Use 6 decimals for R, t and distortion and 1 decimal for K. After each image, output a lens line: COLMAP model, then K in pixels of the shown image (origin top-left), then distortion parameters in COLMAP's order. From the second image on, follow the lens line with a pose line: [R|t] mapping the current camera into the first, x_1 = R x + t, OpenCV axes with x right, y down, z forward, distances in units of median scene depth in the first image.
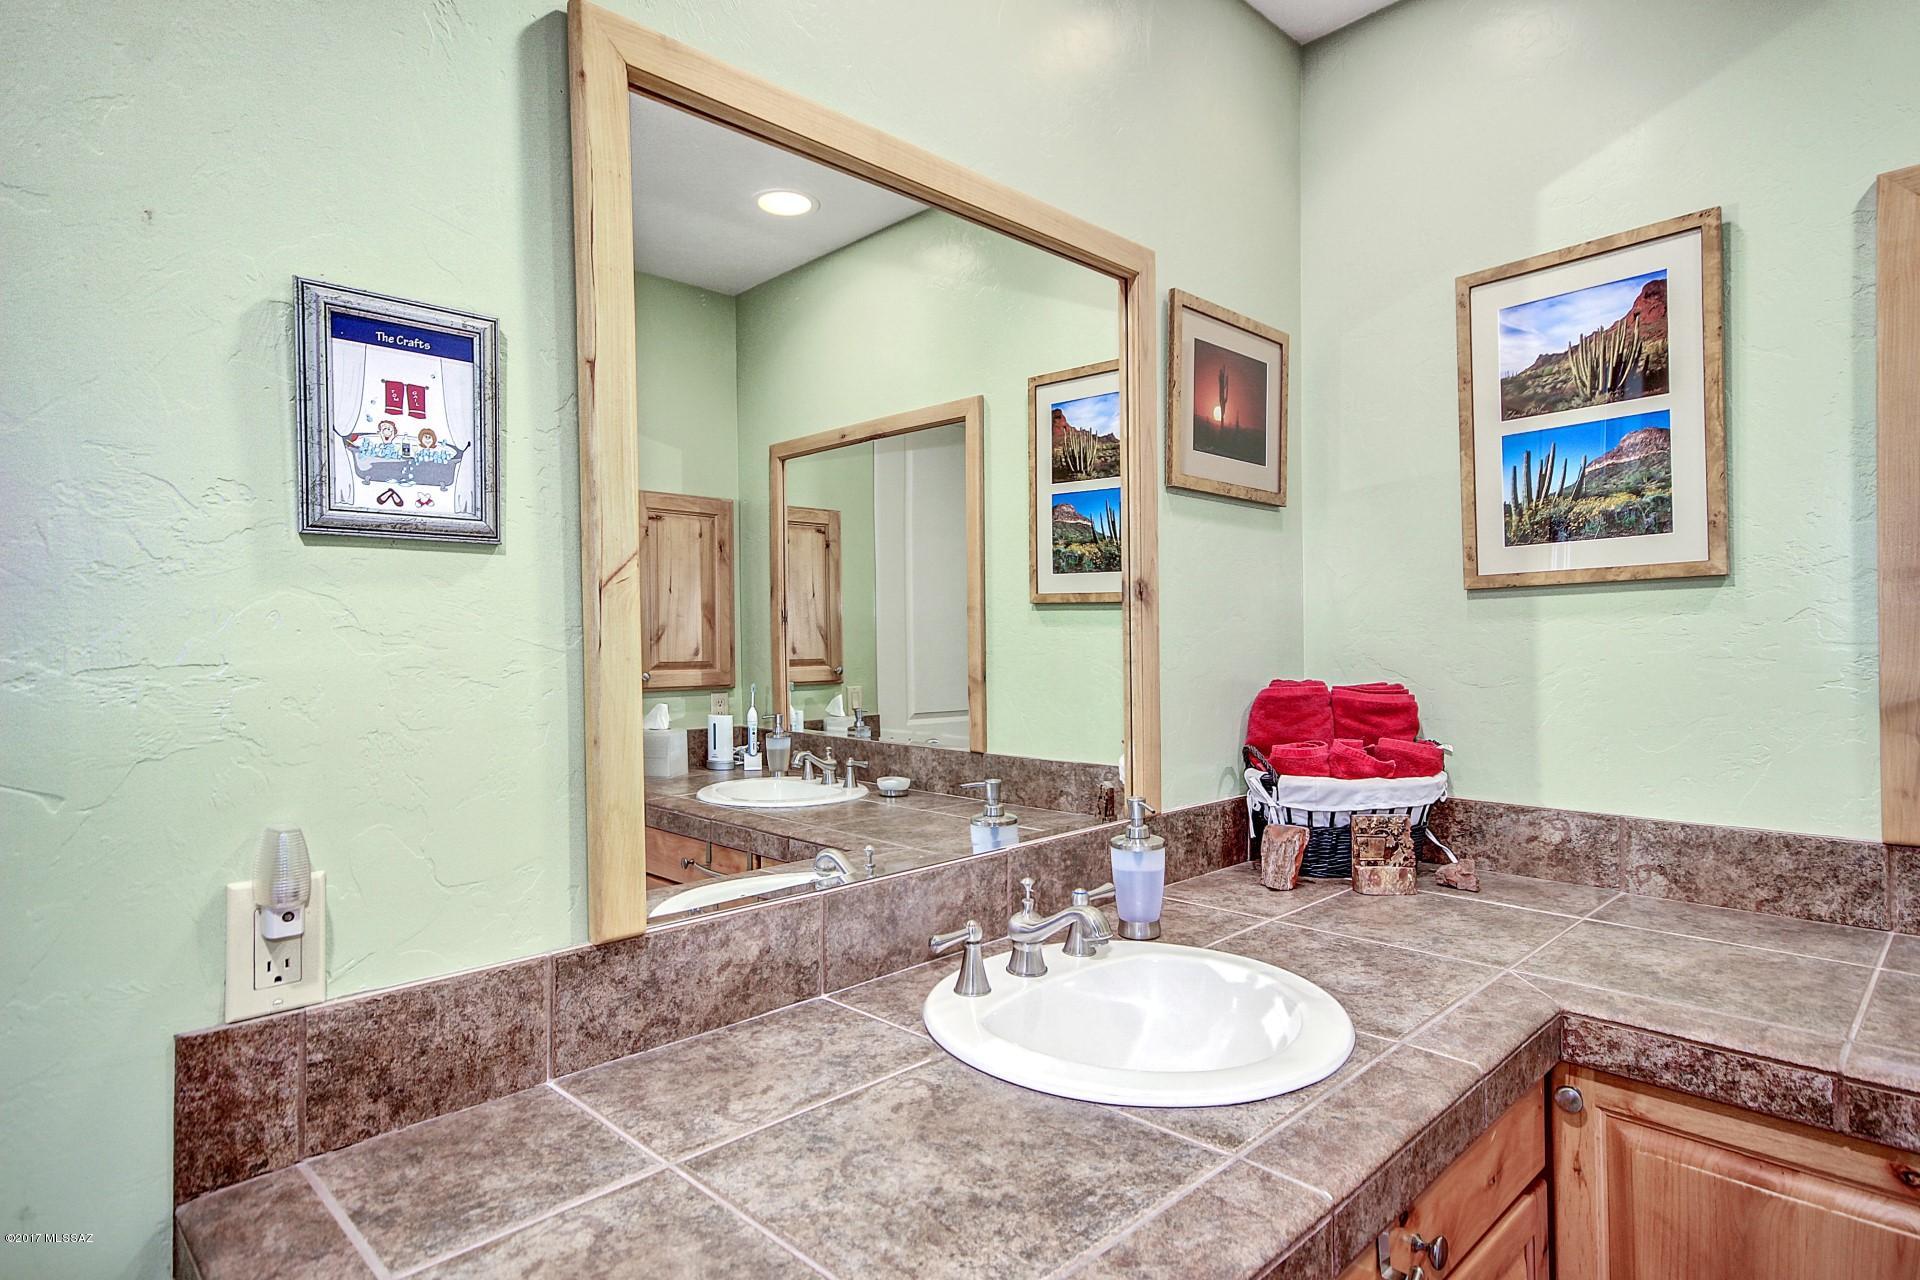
lens RADIAL K [[1032.0, 0, 969.8], [0, 1032.0, 640.5], [0, 0, 1]] dist [0.025478, -0.000315]
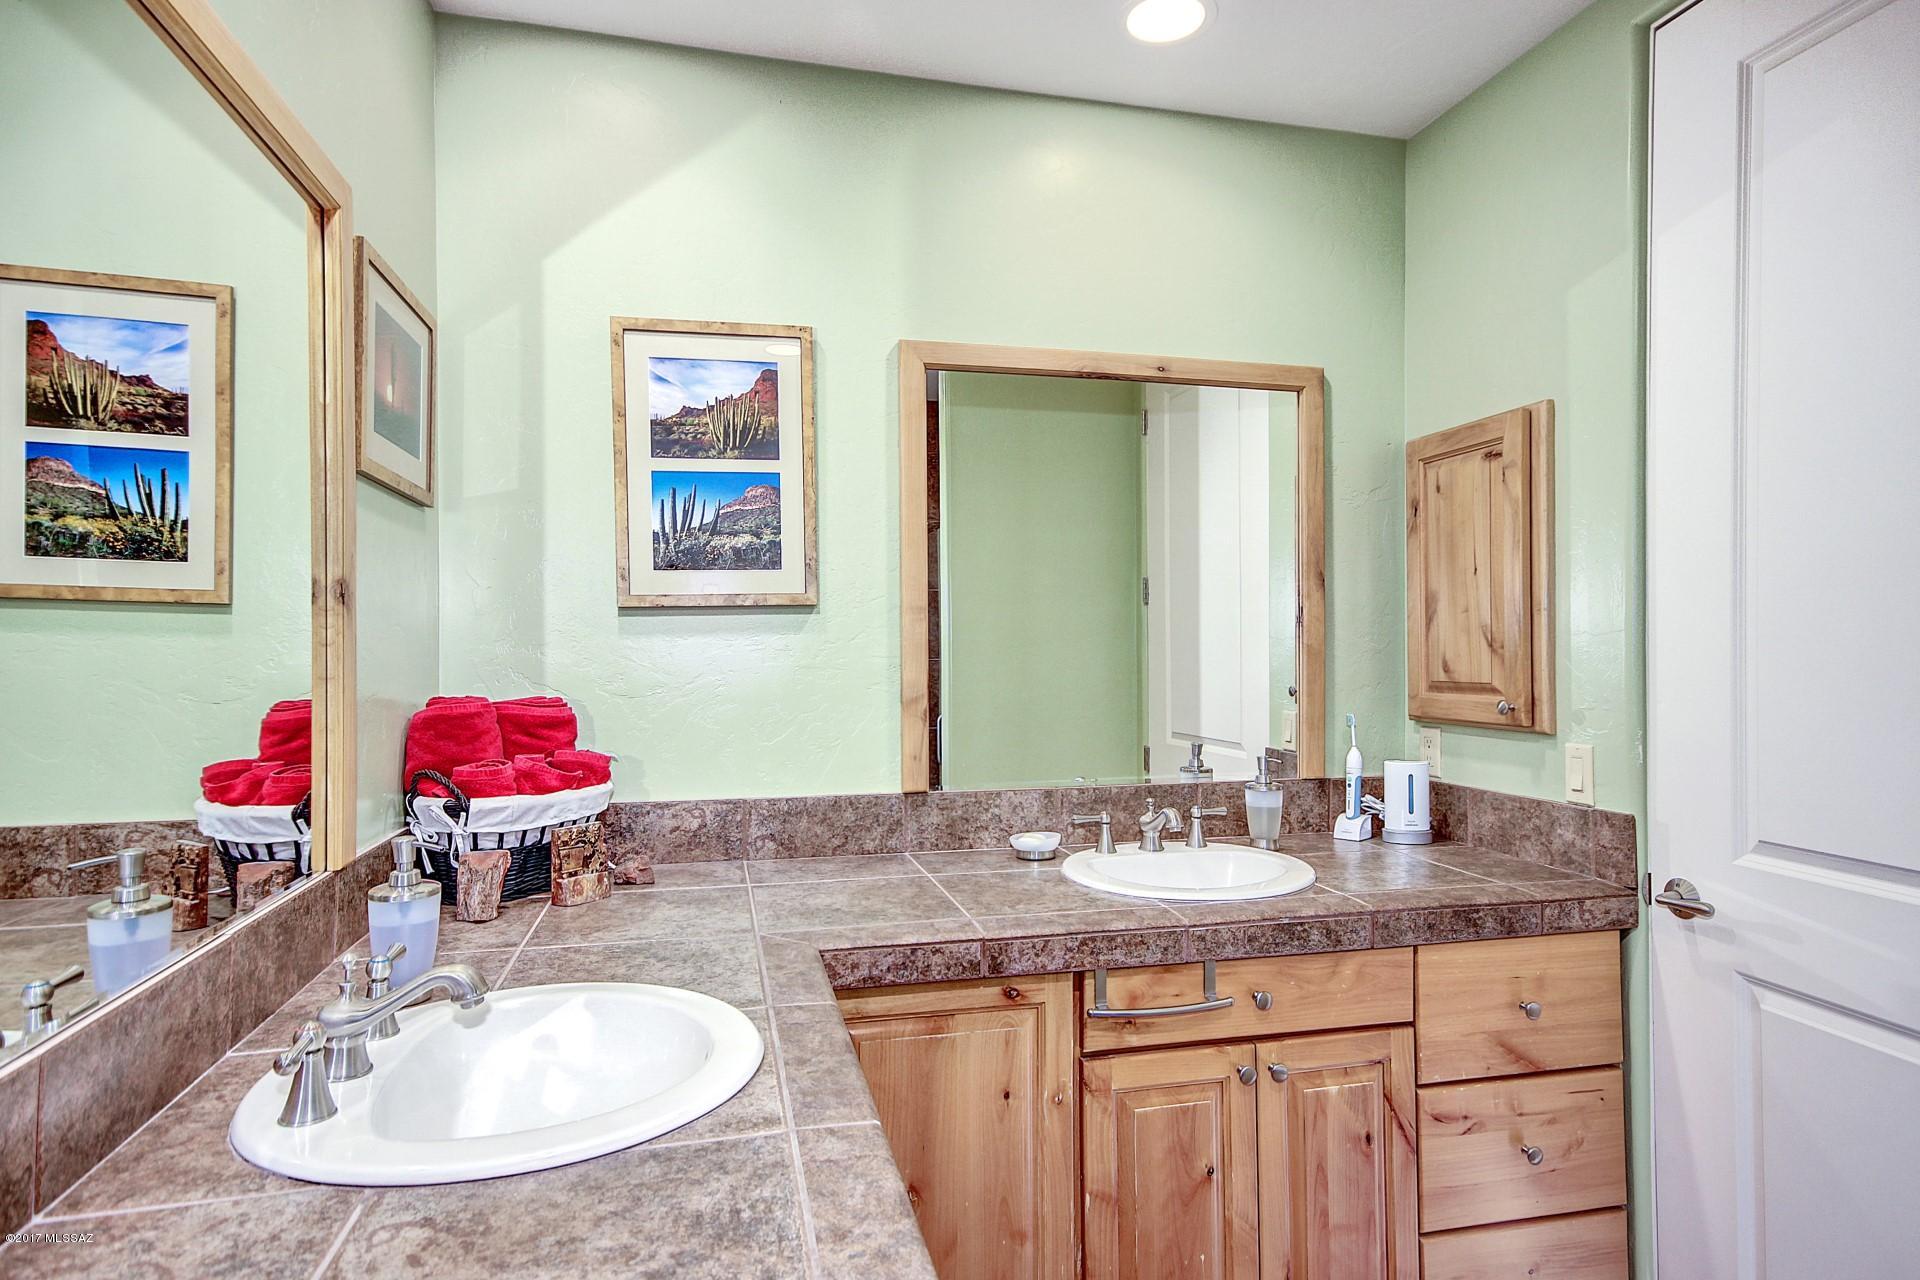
lens RADIAL K [[1060.9, 0, 960.0], [0, 1060.9, 640.0], [0, 0, 1]] dist [0.014208, -0.000548]
pose [[0.516711, 0.015866, 0.856013, -0.312843], [-0.002320, 0.999851, -0.017132, 0.003651], [-0.856157, 0.006867, 0.516670, 0.142520]]
